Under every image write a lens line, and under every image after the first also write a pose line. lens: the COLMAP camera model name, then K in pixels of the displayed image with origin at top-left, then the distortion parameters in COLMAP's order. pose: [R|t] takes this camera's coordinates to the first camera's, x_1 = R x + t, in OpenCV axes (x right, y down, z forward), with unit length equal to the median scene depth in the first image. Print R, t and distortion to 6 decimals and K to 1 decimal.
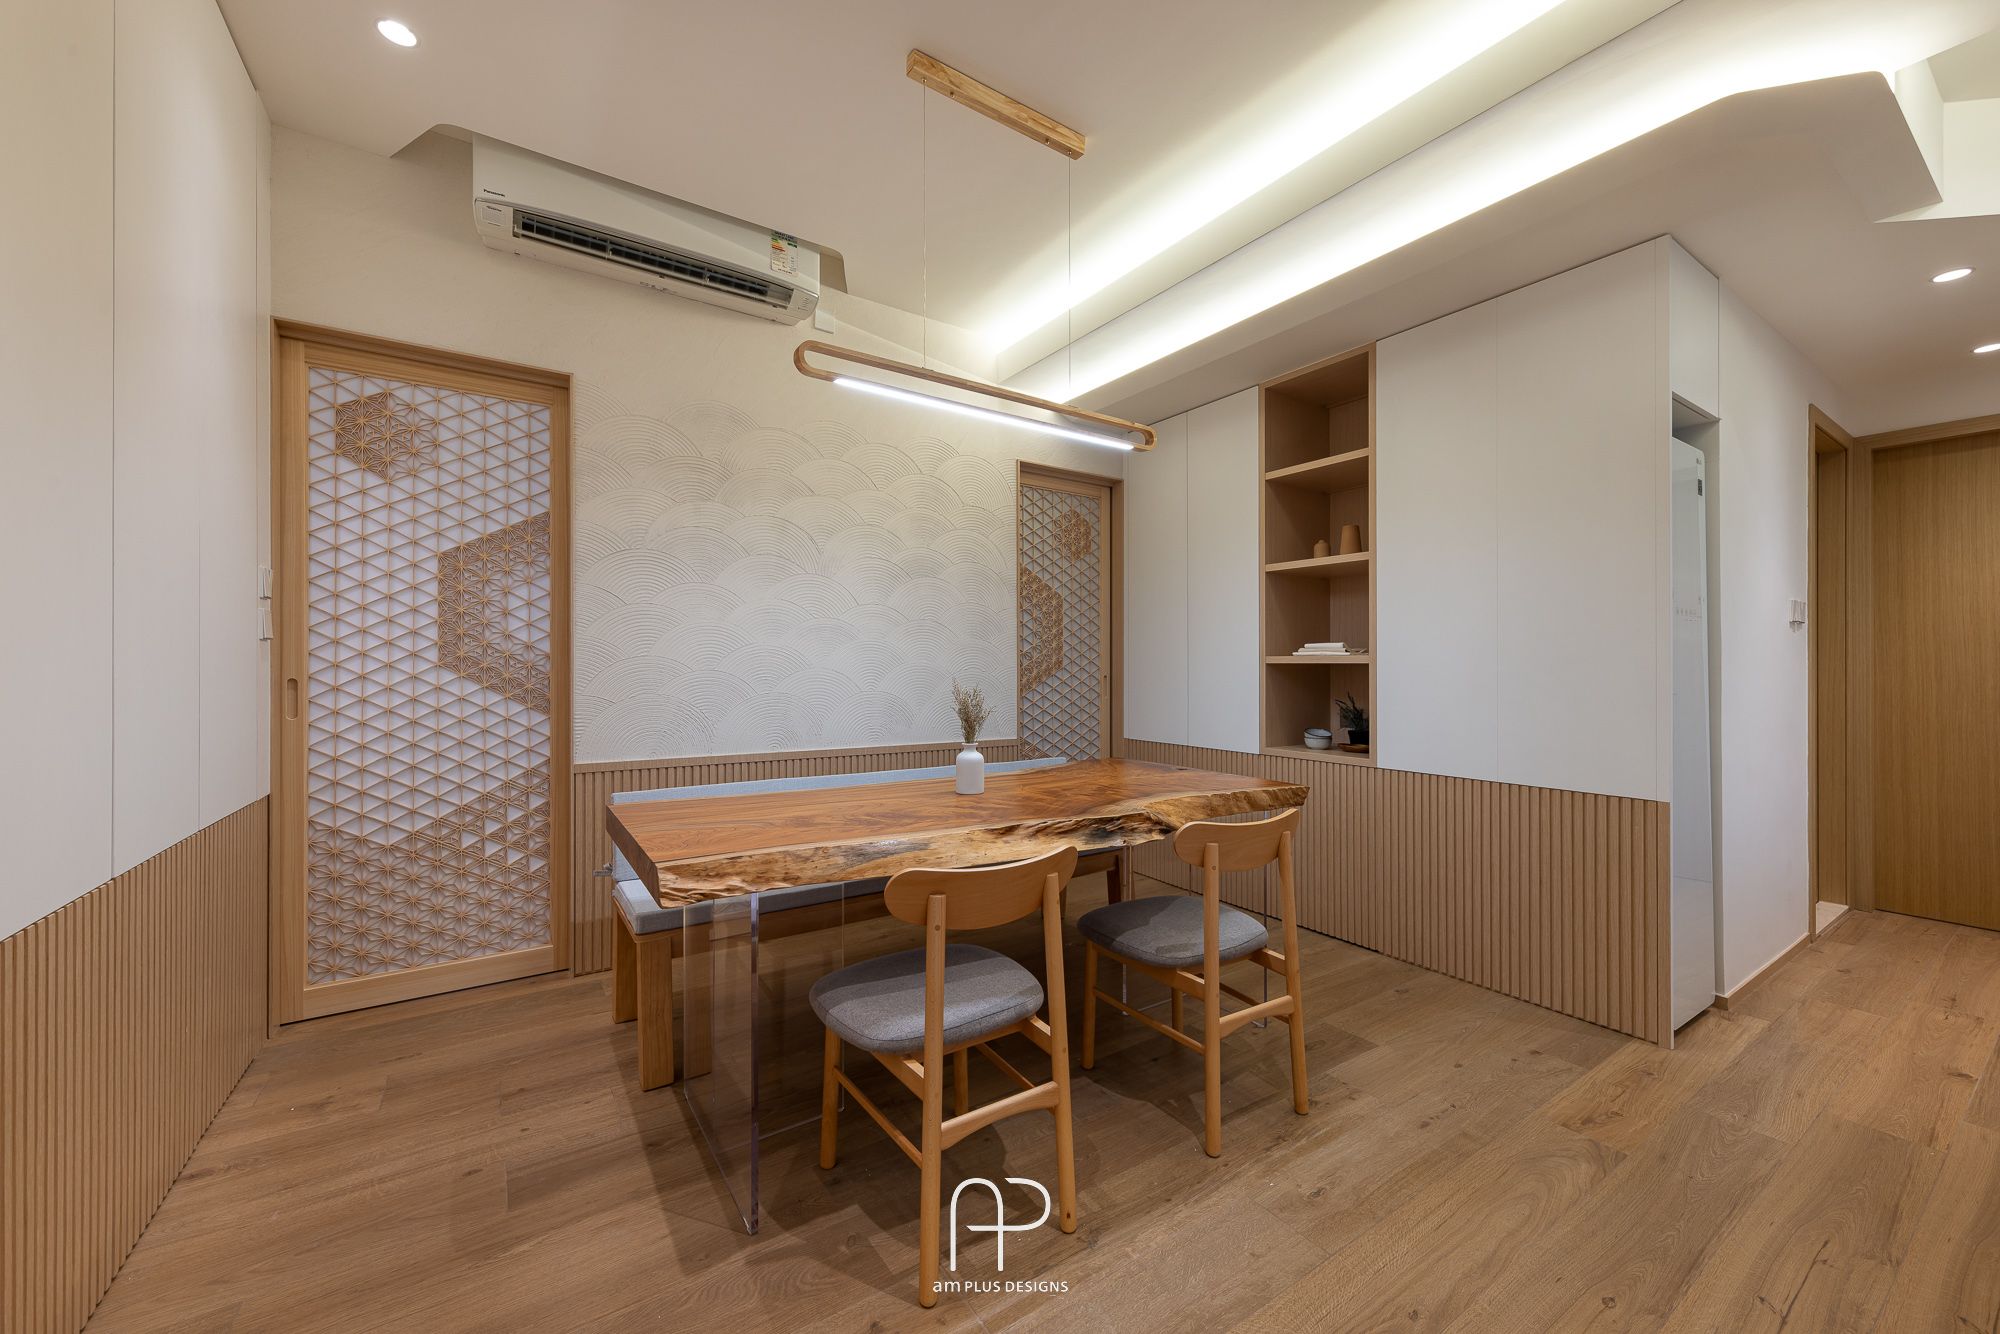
lens RADIAL K [[767.7, 0, 993.9], [0, 767.7, 662.1], [0, 0, 1]] dist [0.011457, -0.000653]
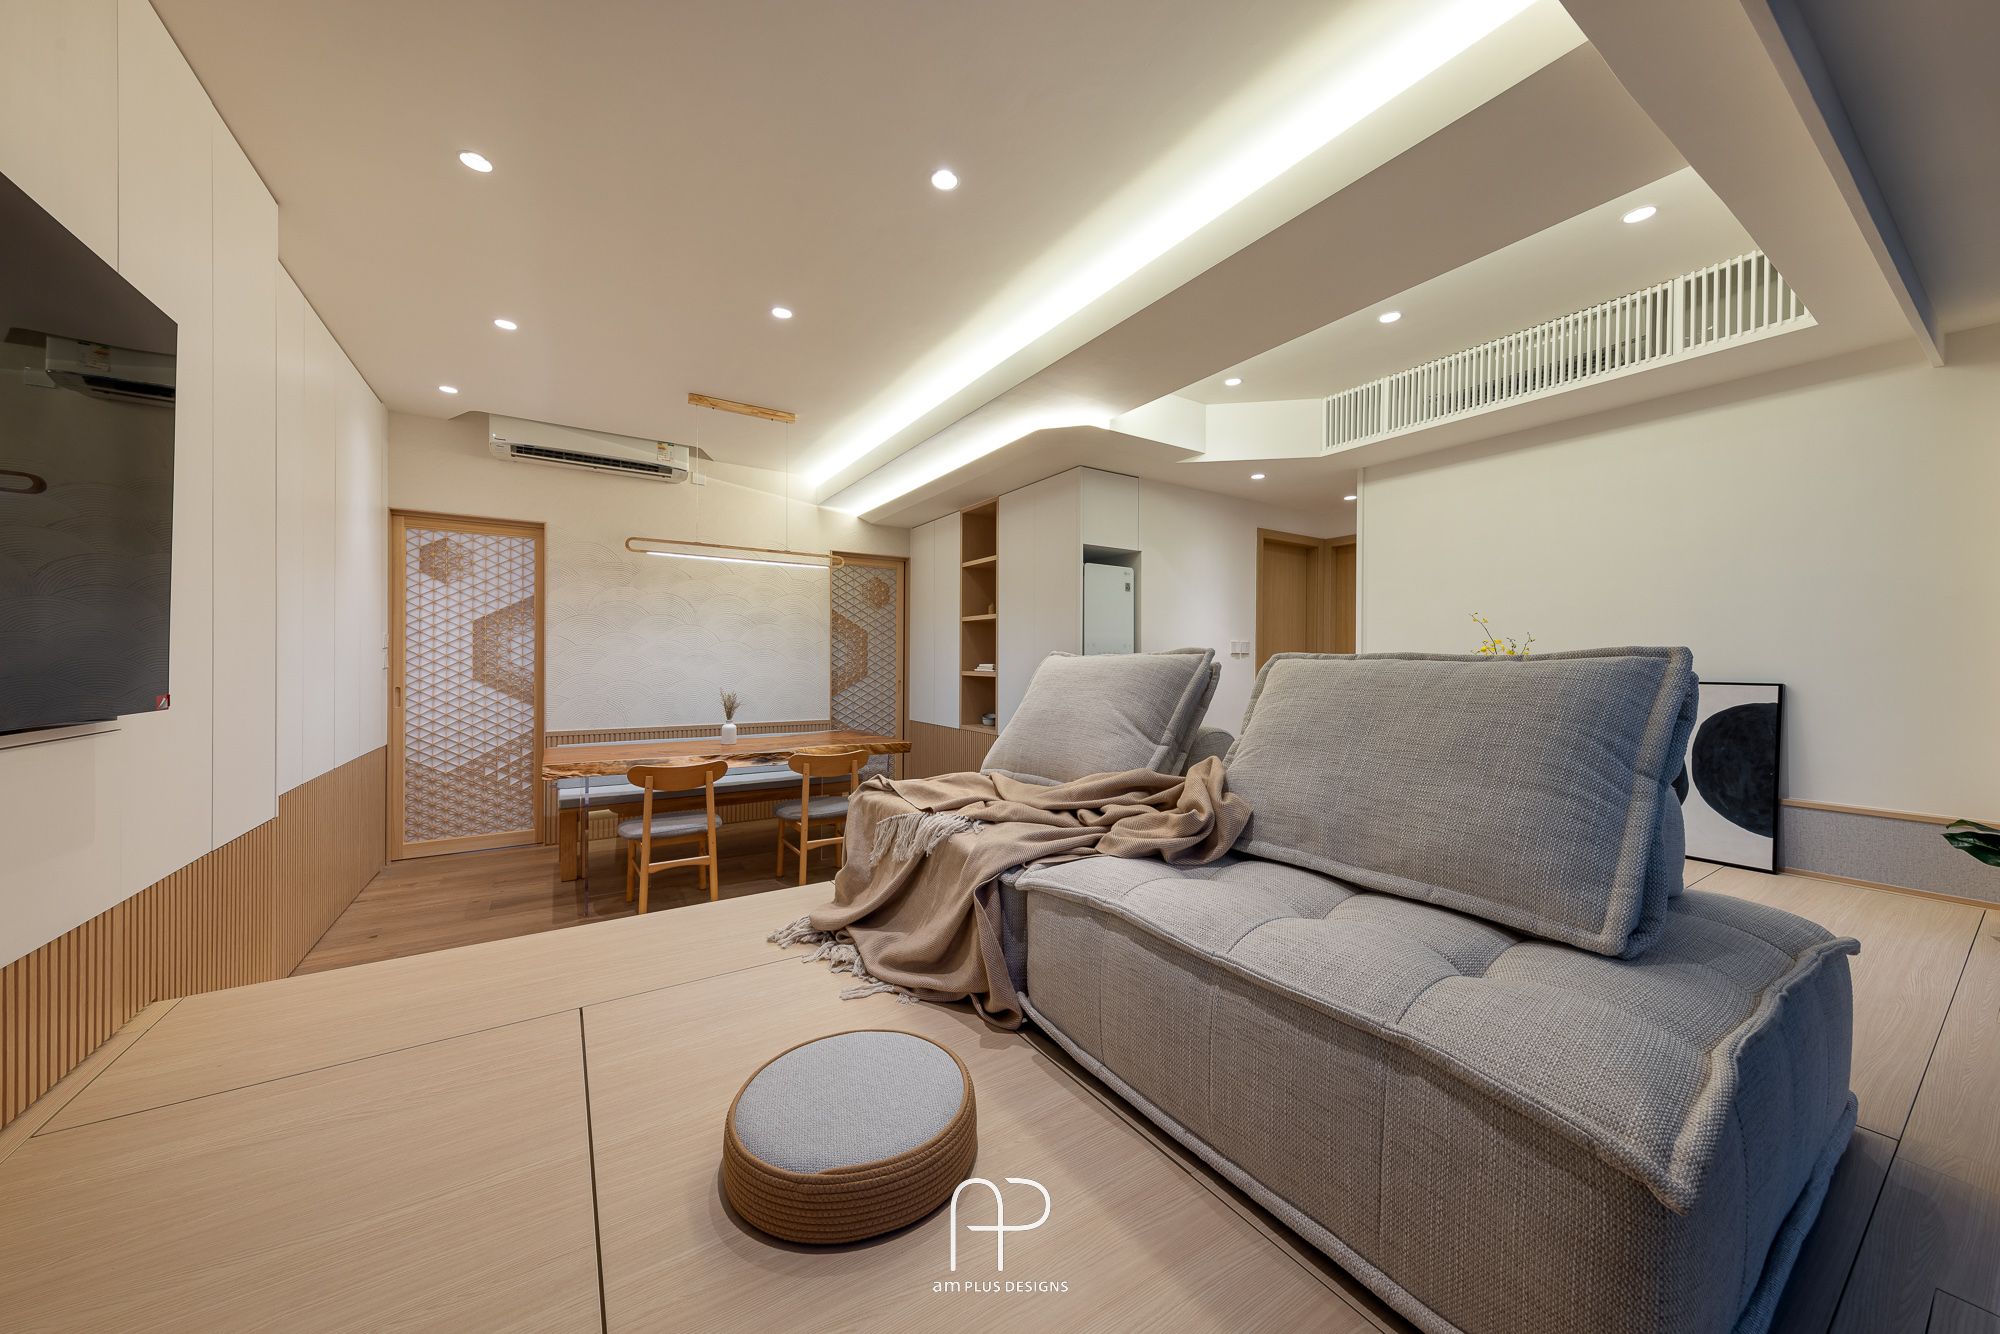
lens RADIAL K [[693.6, 0, 996.3], [0, 693.6, 654.2], [0, 0, 1]] dist [0.015912, 0.000104]
pose [[0.999812, 0.000367, -0.019396, 0.608321], [-0.000406, 0.999998, -0.002016, -0.054755], [0.019395, 0.002023, 0.999810, -0.705034]]
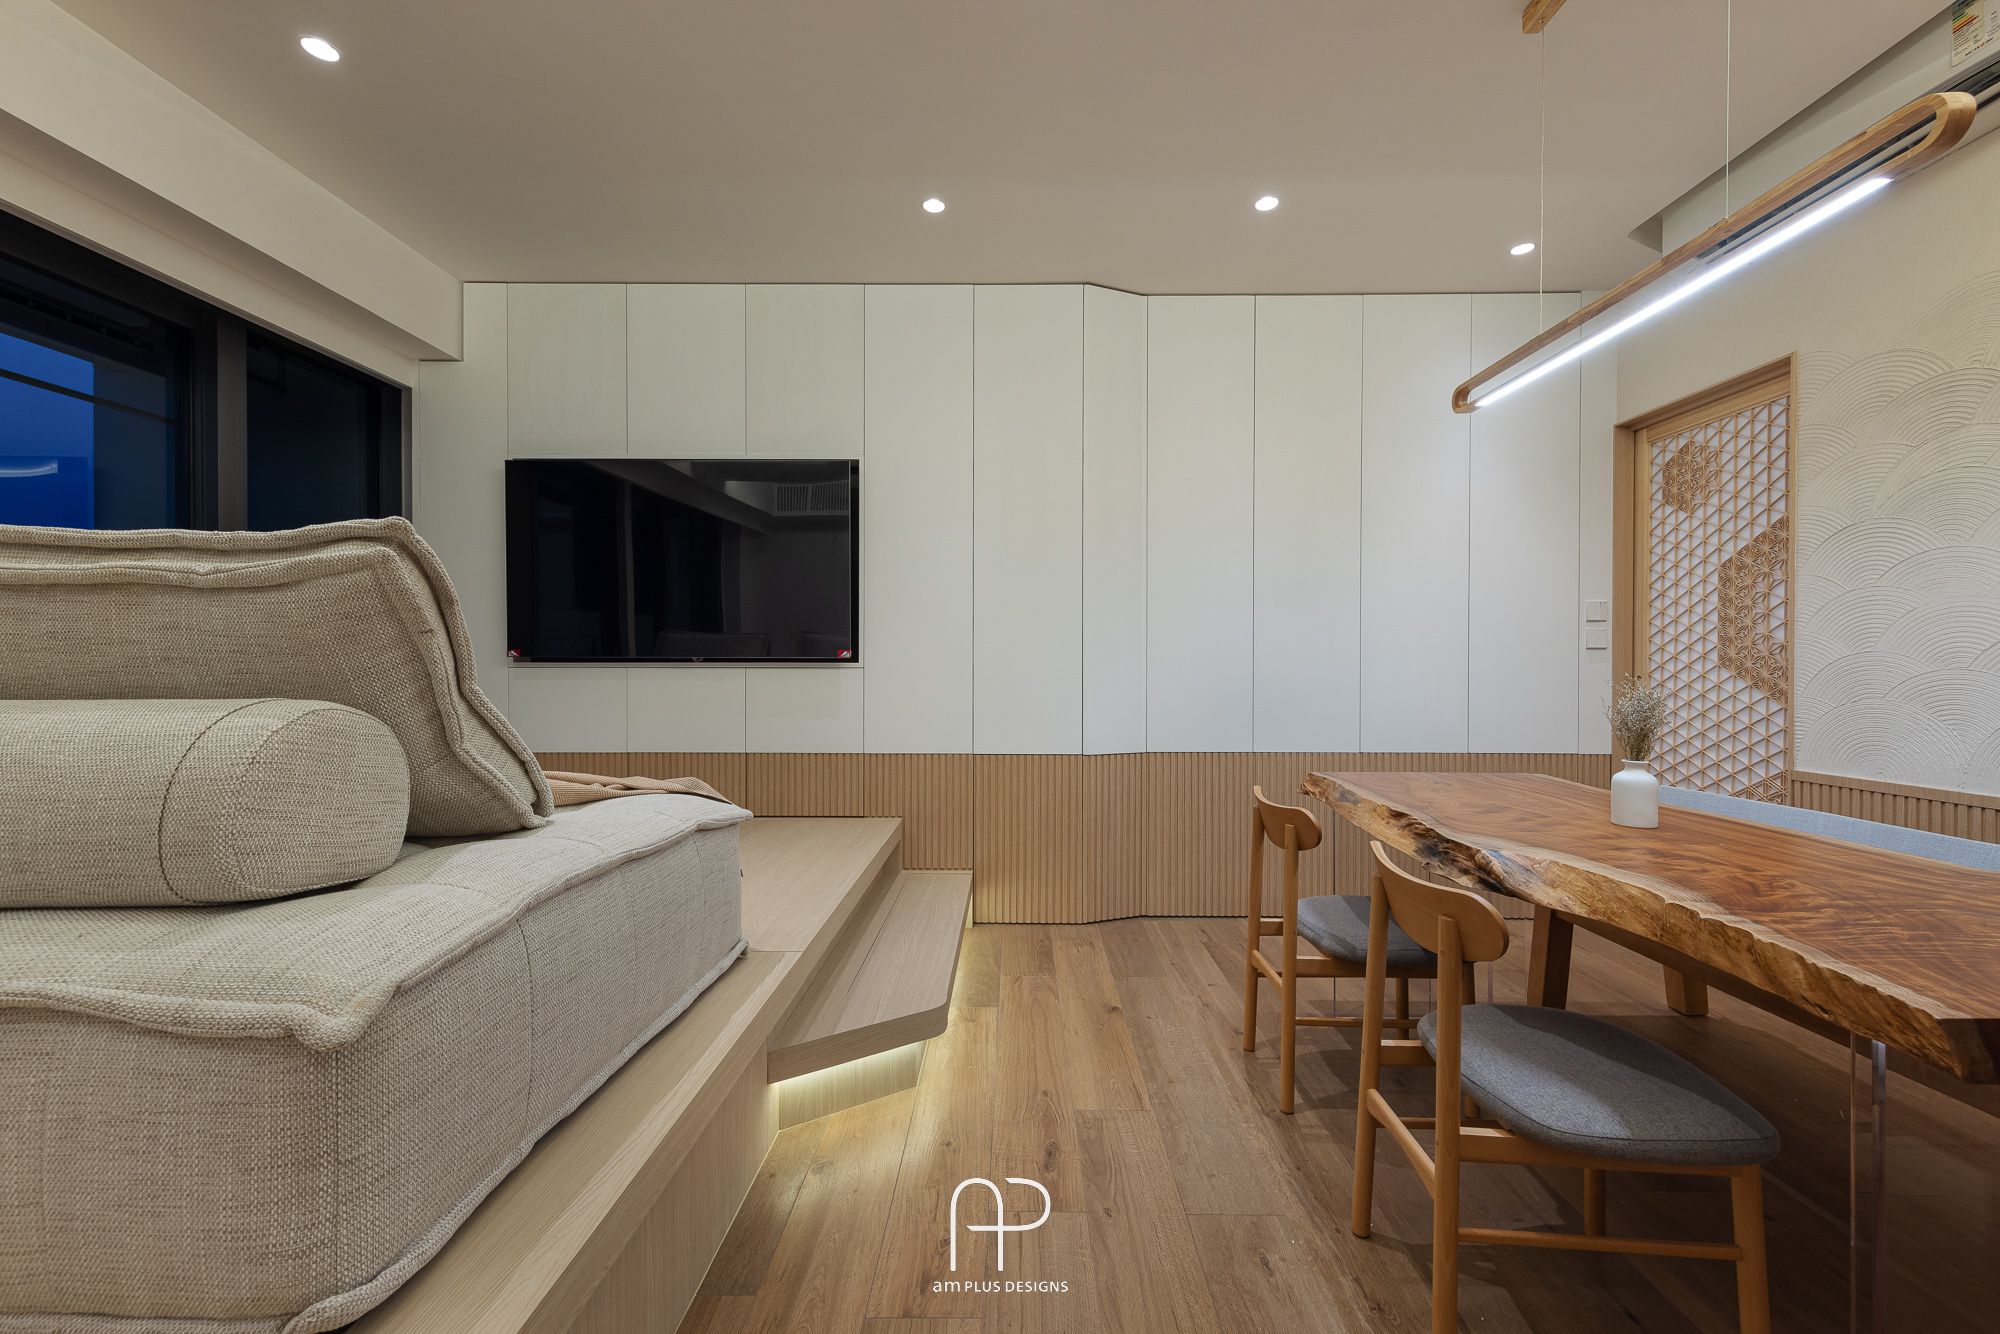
lens RADIAL K [[767.7, 0, 1006.0], [0, 767.7, 670.0], [0, 0, 1]] dist [0.011457, -0.000653]
pose [[-0.558516, -0.003332, -0.829487, 0.806115], [-0.000400, 0.999993, -0.003748, 0.015694], [0.829494, -0.001761, -0.558513, 0.770354]]
